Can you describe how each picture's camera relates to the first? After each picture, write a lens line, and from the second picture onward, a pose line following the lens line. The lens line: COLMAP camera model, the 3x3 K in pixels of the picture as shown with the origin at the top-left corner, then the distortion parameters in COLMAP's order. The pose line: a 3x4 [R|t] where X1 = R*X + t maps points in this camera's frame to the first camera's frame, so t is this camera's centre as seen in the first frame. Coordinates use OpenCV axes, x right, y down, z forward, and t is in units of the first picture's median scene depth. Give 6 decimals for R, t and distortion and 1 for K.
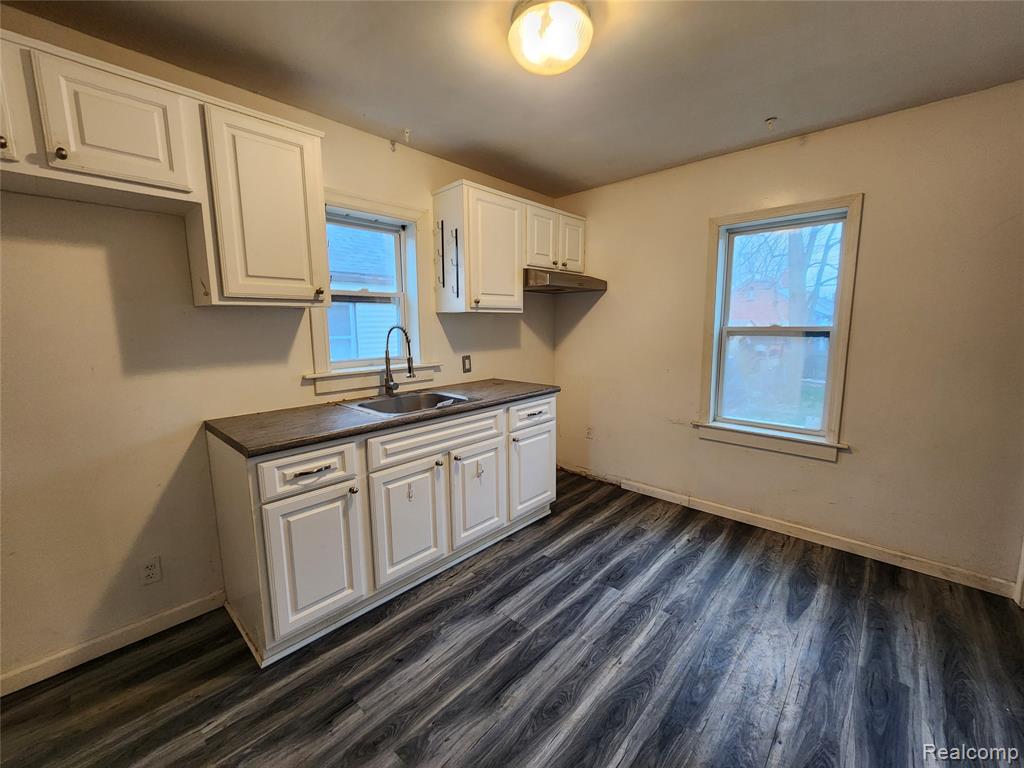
lens RADIAL K [[419.2, 0, 515.2], [0, 419.2, 381.1], [0, 0, 1]] dist [-0.000236, -0.000270]
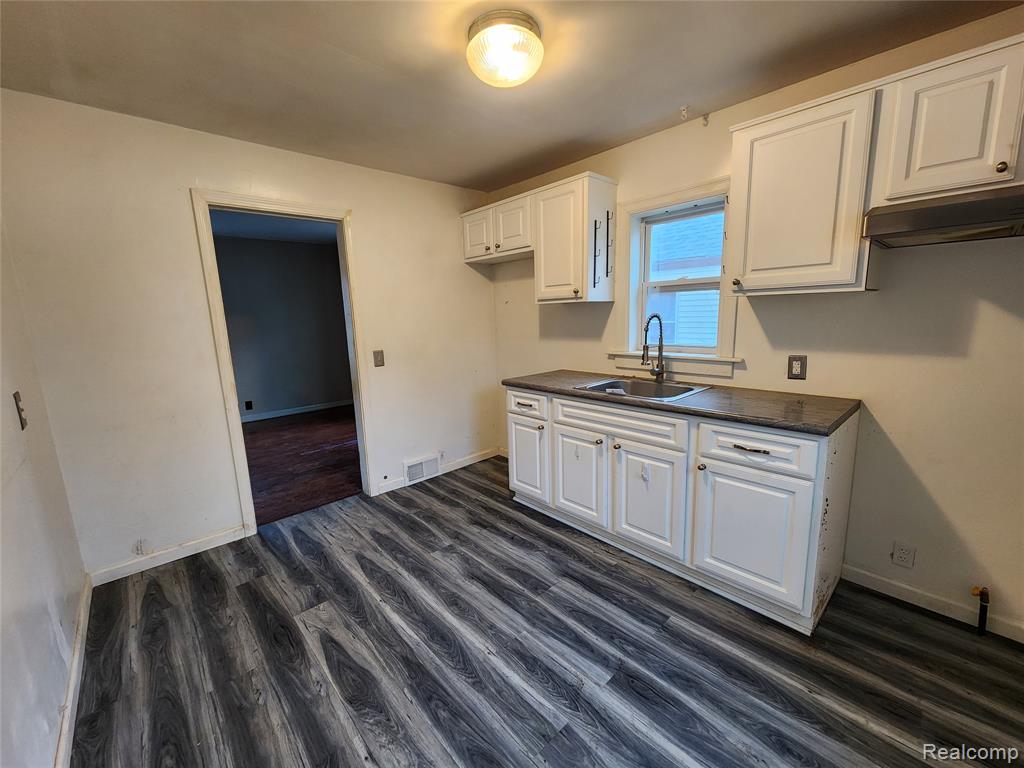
lens RADIAL K [[416.2, 0, 510.9], [0, 416.2, 385.7], [0, 0, 1]] dist [0.000379, -0.000016]
pose [[-0.089106, 0.180999, -0.979438, 0.920821], [-0.108734, 0.975705, 0.190202, -0.136191], [0.990069, 0.123446, -0.067260, 0.852306]]
